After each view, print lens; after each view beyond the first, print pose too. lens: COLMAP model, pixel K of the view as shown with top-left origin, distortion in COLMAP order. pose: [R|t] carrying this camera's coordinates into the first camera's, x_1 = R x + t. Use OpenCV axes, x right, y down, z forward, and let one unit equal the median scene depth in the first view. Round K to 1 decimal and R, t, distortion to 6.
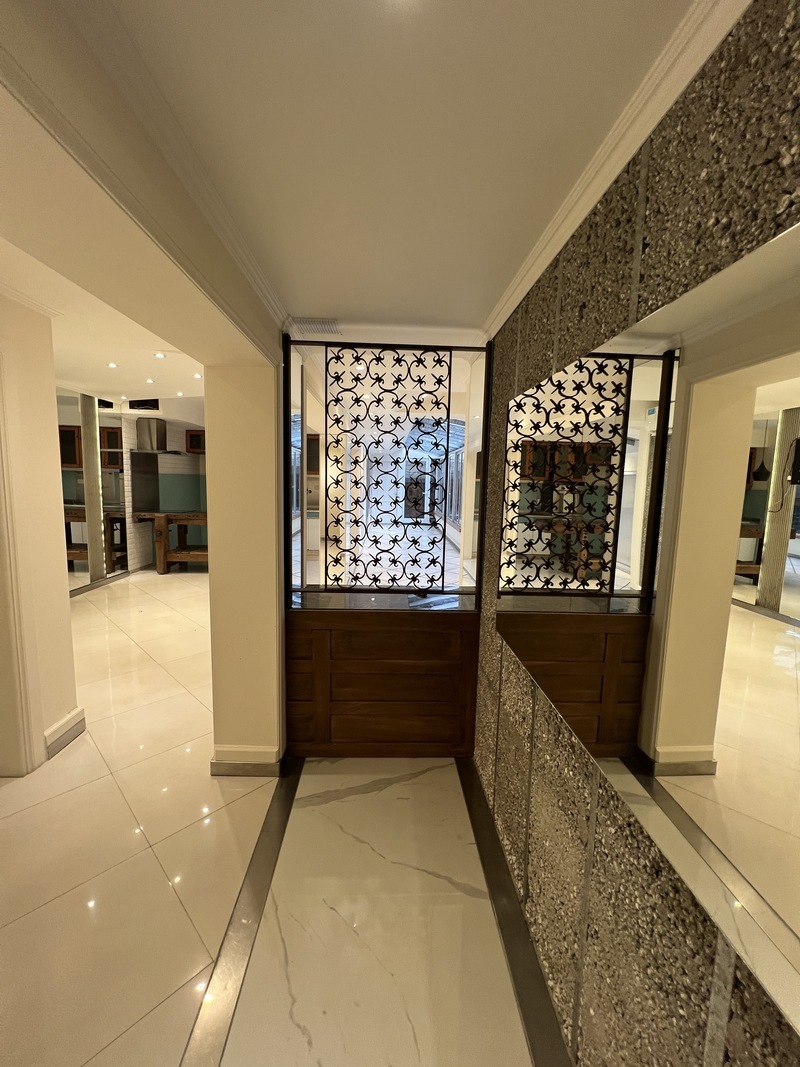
lens RADIAL K [[428.0, 0, 399.1], [0, 428.0, 528.2], [0, 0, 1]] dist [0.003324, -0.000078]
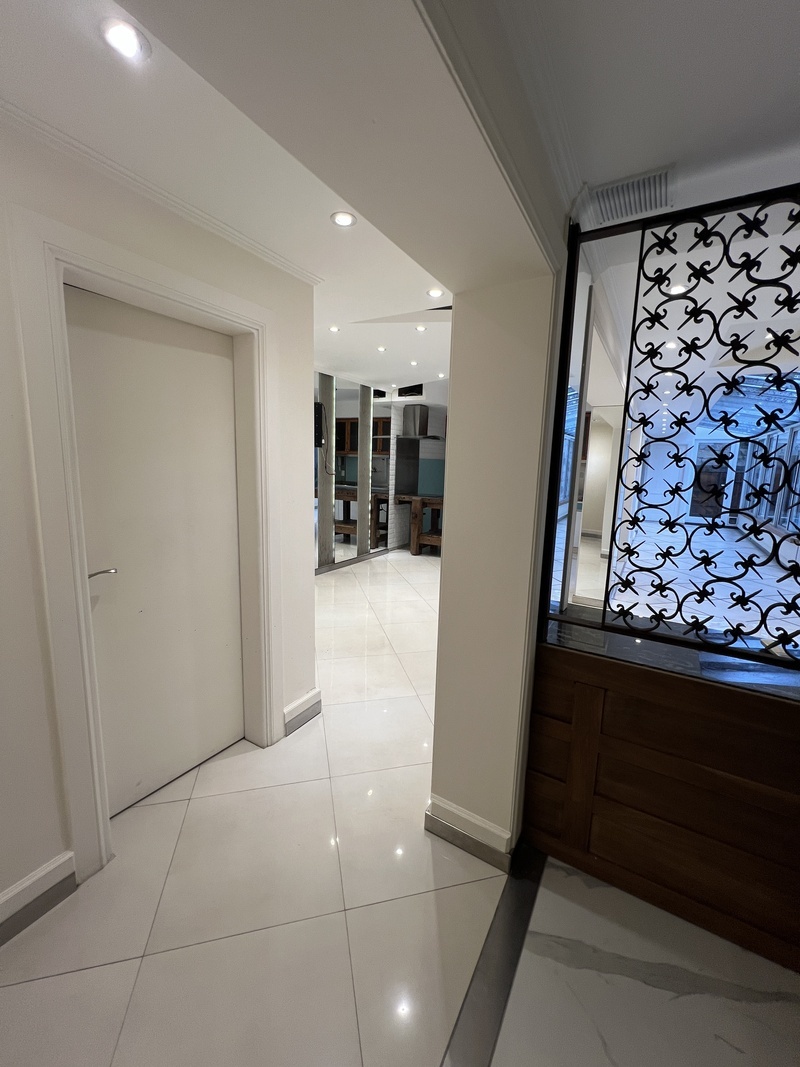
lens RADIAL K [[428.0, 0, 399.5], [0, 428.0, 527.2], [0, 0, 1]] dist [0.003324, -0.000078]
pose [[0.841558, 0.081917, -0.533919, -0.081173], [-0.068947, 0.996639, 0.044236, -0.009260], [0.535749, -0.000415, 0.844378, 0.246155]]
